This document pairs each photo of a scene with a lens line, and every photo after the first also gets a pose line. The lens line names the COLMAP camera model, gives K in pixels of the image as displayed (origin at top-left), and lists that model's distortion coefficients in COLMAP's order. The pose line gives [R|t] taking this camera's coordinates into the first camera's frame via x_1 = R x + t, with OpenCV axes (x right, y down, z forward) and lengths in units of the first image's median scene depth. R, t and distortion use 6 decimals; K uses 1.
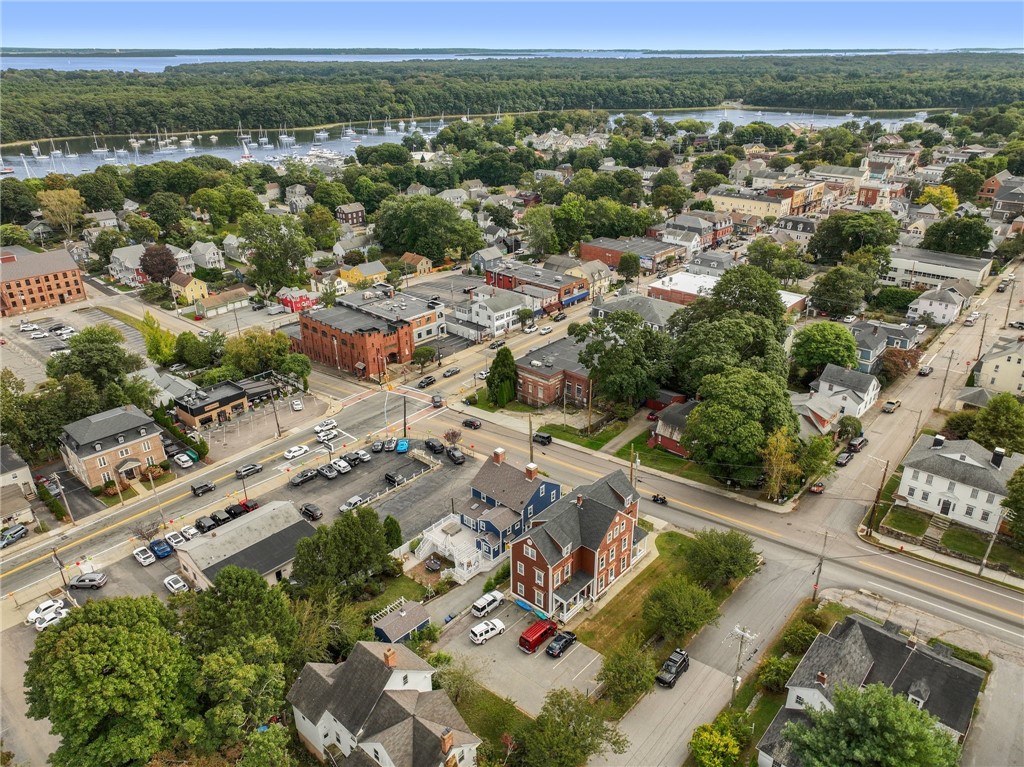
lens RADIAL K [[713.7, 0, 510.1], [0, 713.7, 383.6], [0, 0, 1]] dist [0.001881, 0.010244]
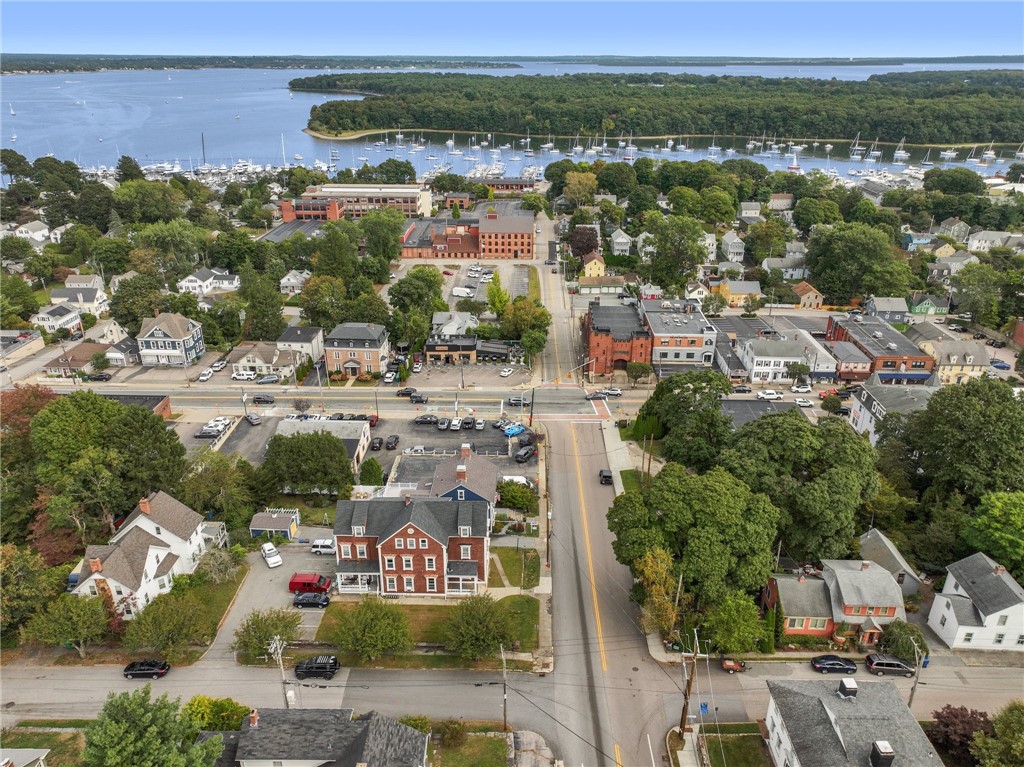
lens RADIAL K [[713.7, 0, 510.1], [0, 713.7, 383.6], [0, 0, 1]] dist [0.001881, 0.010244]
pose [[0.649863, 0.319975, -0.689416, 0.325526], [-0.326695, 0.936593, 0.126744, -0.065170], [0.686257, 0.142862, 0.713191, 0.137879]]
